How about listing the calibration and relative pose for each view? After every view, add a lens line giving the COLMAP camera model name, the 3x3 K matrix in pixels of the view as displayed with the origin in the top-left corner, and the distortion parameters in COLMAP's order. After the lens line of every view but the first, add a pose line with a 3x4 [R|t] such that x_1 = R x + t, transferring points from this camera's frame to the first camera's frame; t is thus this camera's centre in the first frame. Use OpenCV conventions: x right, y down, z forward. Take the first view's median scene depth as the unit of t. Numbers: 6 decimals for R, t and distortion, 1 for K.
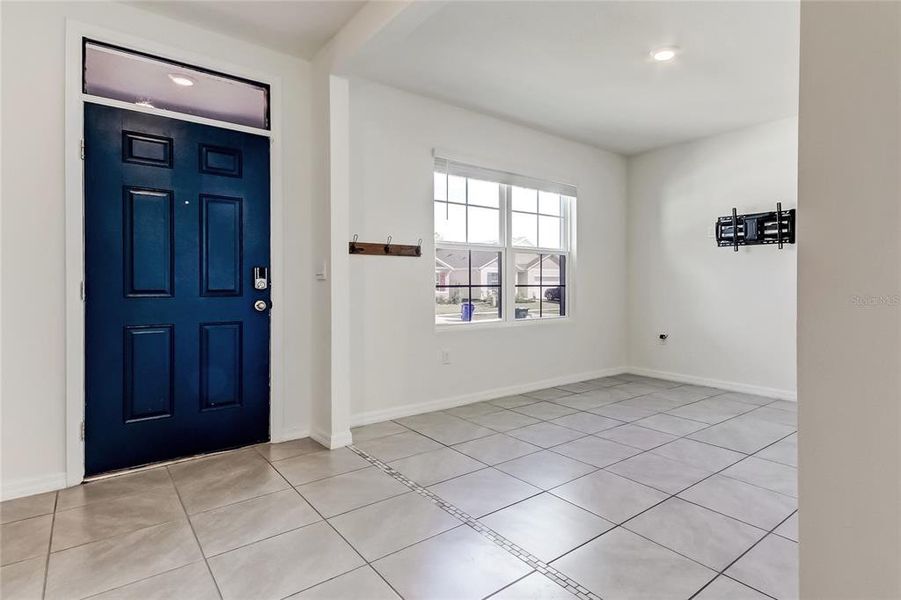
lens RADIAL K [[424.8, 0, 458.7], [0, 424.8, 283.8], [0, 0, 1]] dist [0.016554, -0.003505]
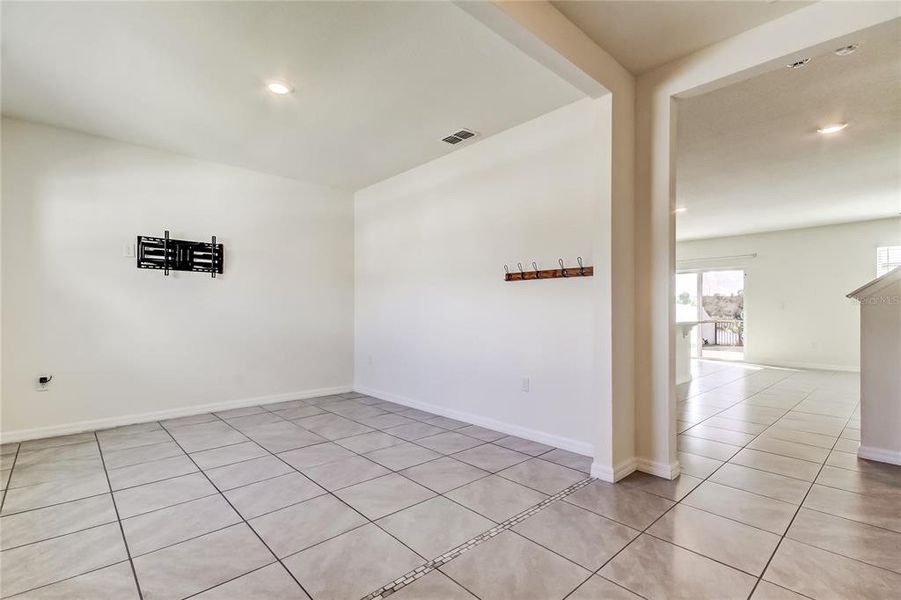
lens RADIAL K [[424.8, 0, 451.2], [0, 424.8, 305.0], [0, 0, 1]] dist [0.016554, -0.003505]
pose [[-0.048528, 0.010335, 0.998768, -0.374299], [-0.003162, 0.999940, -0.010501, 0.000163], [-0.998817, -0.003668, -0.048493, 0.415269]]
